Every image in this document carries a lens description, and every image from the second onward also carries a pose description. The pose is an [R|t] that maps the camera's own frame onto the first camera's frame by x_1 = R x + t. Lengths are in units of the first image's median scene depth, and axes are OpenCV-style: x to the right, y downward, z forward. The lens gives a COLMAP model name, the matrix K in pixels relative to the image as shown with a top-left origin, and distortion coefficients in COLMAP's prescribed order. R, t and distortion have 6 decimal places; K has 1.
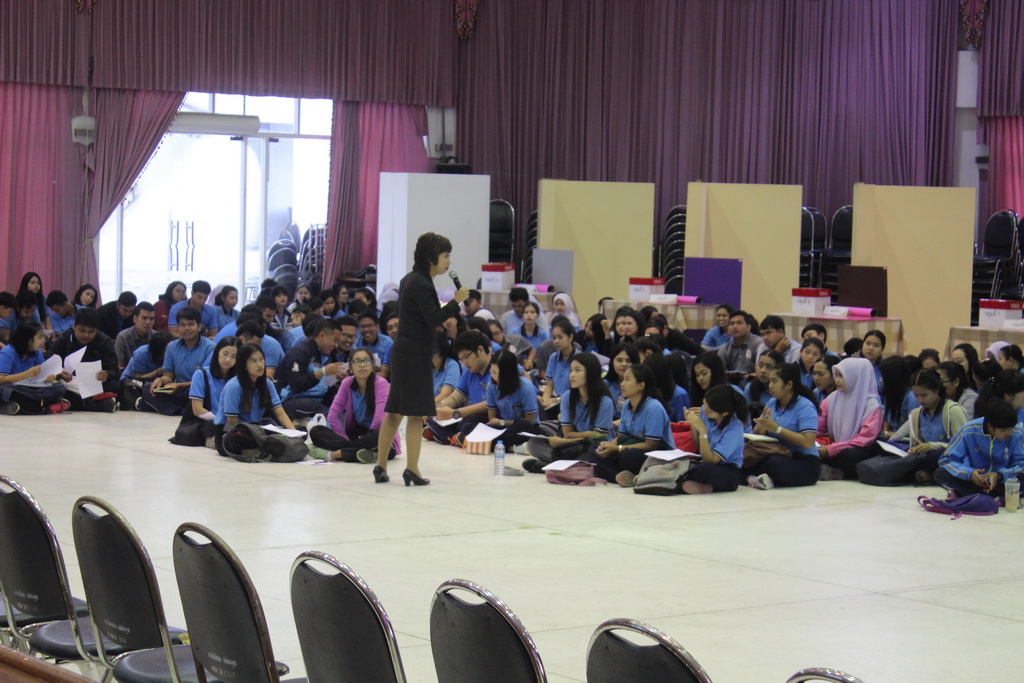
lens RADIAL K [[2542.1, 0, 511.9], [0, 2542.1, 343.1], [0, 0, 1]] dist [0.130459, 0.000000]
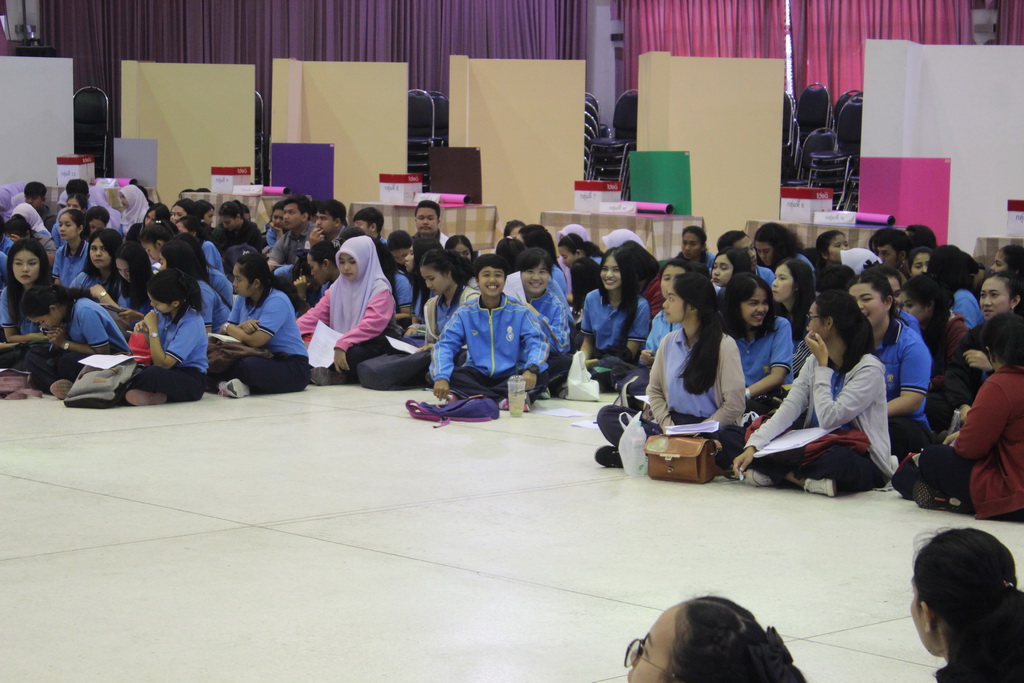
lens RADIAL K [[2542.1, 0, 511.7], [0, 2542.1, 339.8], [0, 0, 1]] dist [0.130459, 0.000000]
pose [[0.995468, -0.023055, 0.092257, 0.072658], [0.020057, 0.999244, 0.033294, 0.007997], [-0.092955, -0.031293, 0.995178, 0.101969]]
